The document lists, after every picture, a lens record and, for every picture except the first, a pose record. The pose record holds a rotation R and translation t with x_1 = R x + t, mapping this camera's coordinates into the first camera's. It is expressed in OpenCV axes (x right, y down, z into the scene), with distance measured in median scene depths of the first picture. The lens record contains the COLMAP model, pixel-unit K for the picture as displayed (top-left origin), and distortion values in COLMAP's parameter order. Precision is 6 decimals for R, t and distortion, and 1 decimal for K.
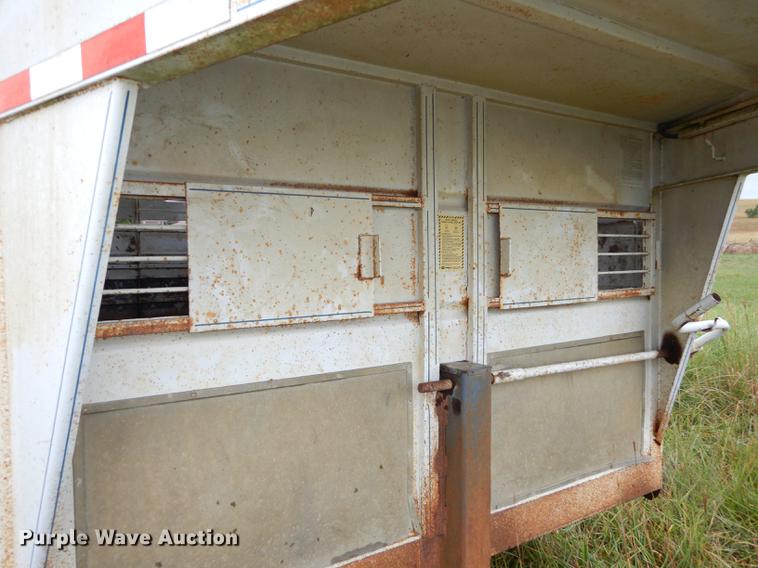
lens RADIAL K [[535.5, 0, 375.5], [0, 535.5, 284.2], [0, 0, 1]] dist [0.014731, 0.002405]
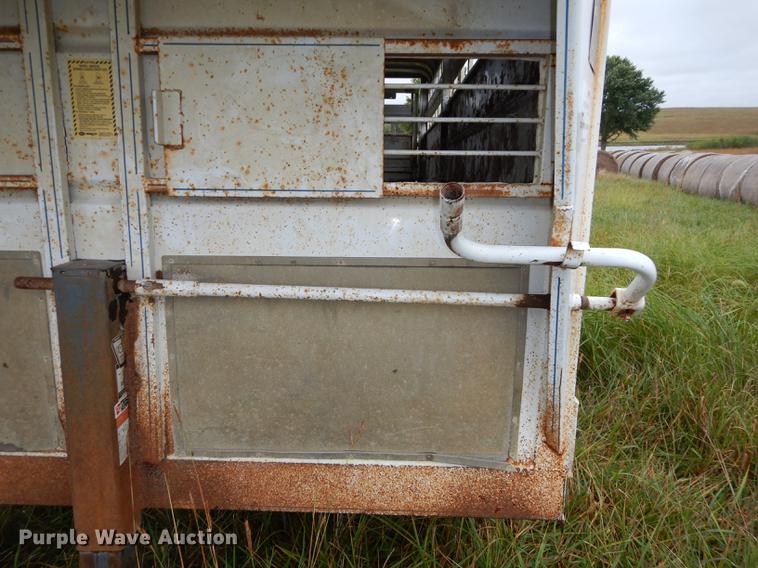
lens RADIAL K [[534.3, 0, 371.8], [0, 534.3, 278.4], [0, 0, 1]] dist [0.009168, 0.000903]
pose [[0.836887, 0.130504, -0.531591, 0.870625], [-0.047157, 0.984742, 0.167512, 0.023850], [0.545340, -0.115120, 0.830272, 0.558752]]
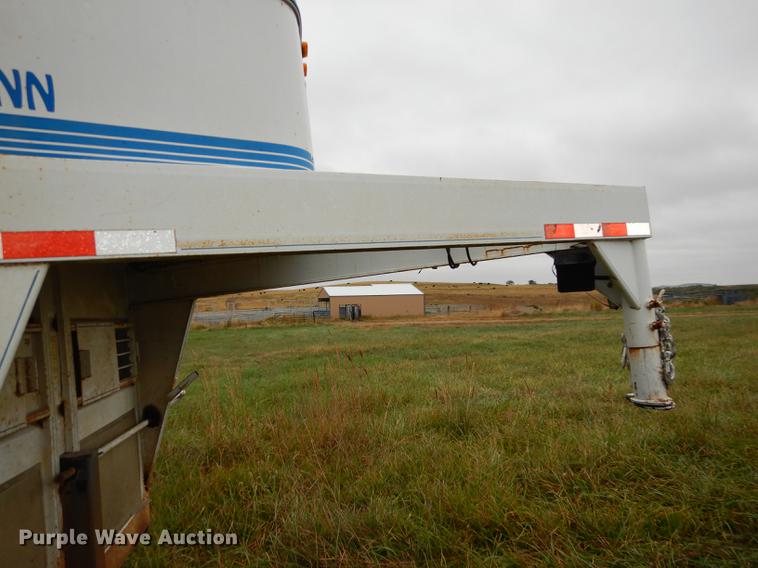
lens RADIAL K [[535.5, 0, 375.5], [0, 535.5, 284.2], [0, 0, 1]] dist [0.014731, 0.002405]
pose [[0.380417, 0.020314, 0.924592, -0.709123], [0.138906, 0.987162, -0.078841, -0.041956], [-0.914324, 0.158423, 0.372712, -0.164219]]
